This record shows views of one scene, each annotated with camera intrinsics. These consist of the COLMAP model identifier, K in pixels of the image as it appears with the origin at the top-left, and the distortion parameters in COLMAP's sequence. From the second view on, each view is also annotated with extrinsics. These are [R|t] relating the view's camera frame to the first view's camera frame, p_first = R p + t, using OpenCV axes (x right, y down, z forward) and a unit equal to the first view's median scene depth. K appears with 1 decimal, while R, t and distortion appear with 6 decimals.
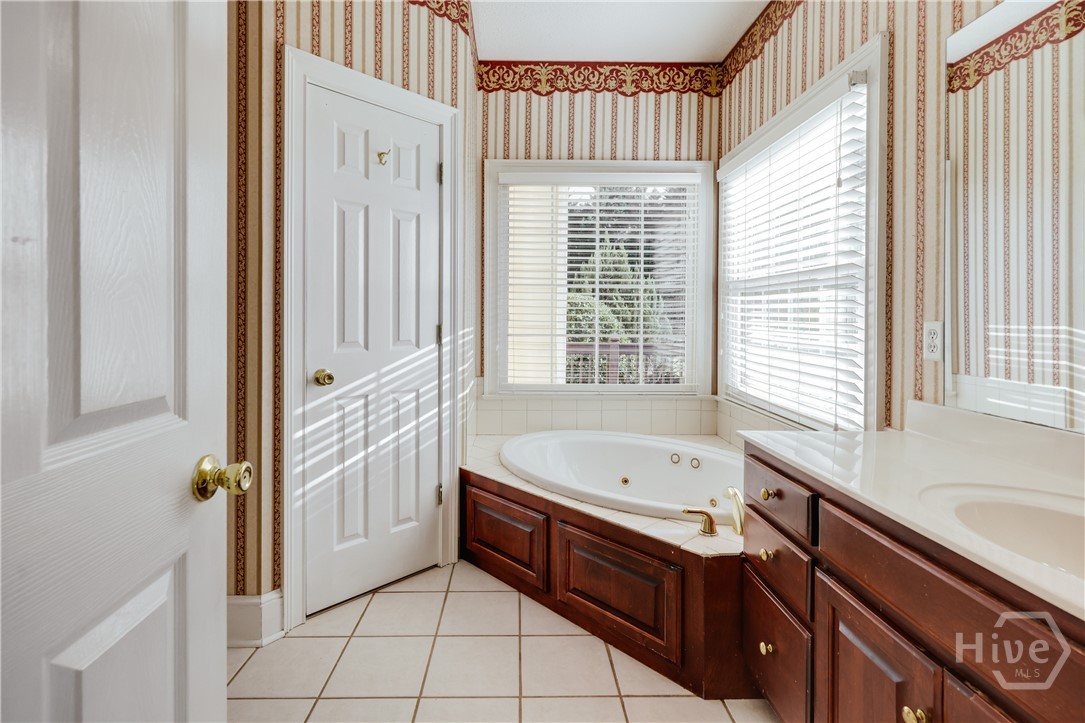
lens RADIAL K [[512.4, 0, 527.3], [0, 512.4, 320.8], [0, 0, 1]] dist [0.000283, 0.000223]
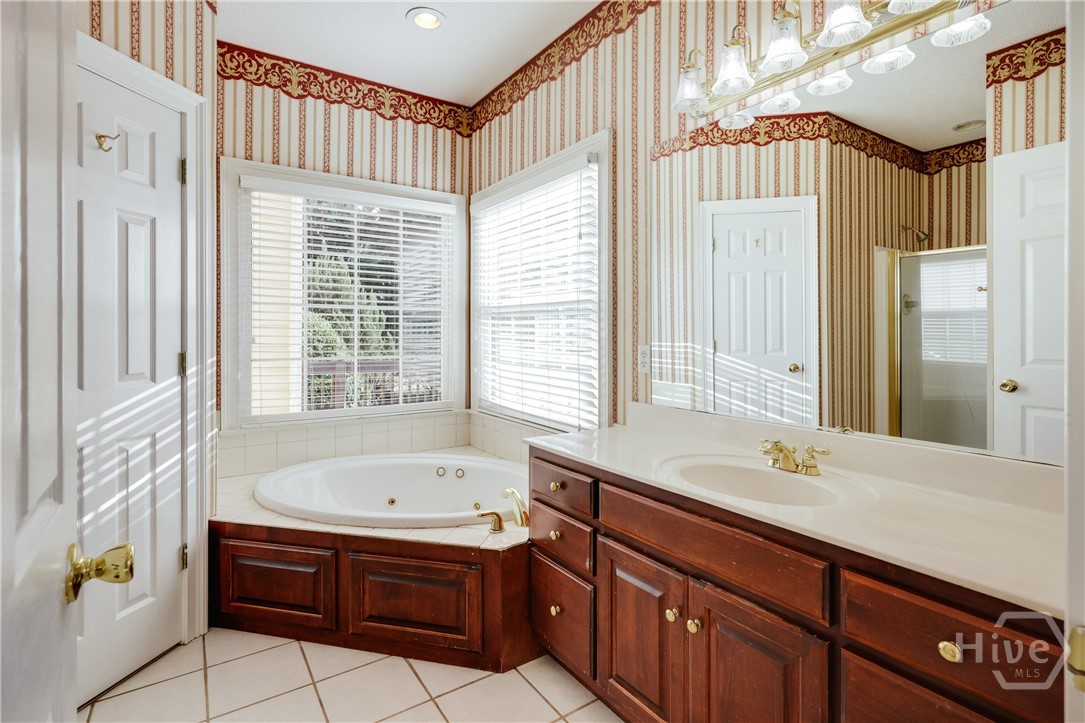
lens RADIAL K [[520.7, 0, 542.4], [0, 520.7, 332.5], [0, 0, 1]] dist [0.001303, -0.000219]
pose [[0.835346, -0.003080, 0.549716, -0.149352], [0.005273, 0.999983, -0.002410, -0.020529], [-0.549700, 0.004912, 0.835348, -0.027355]]
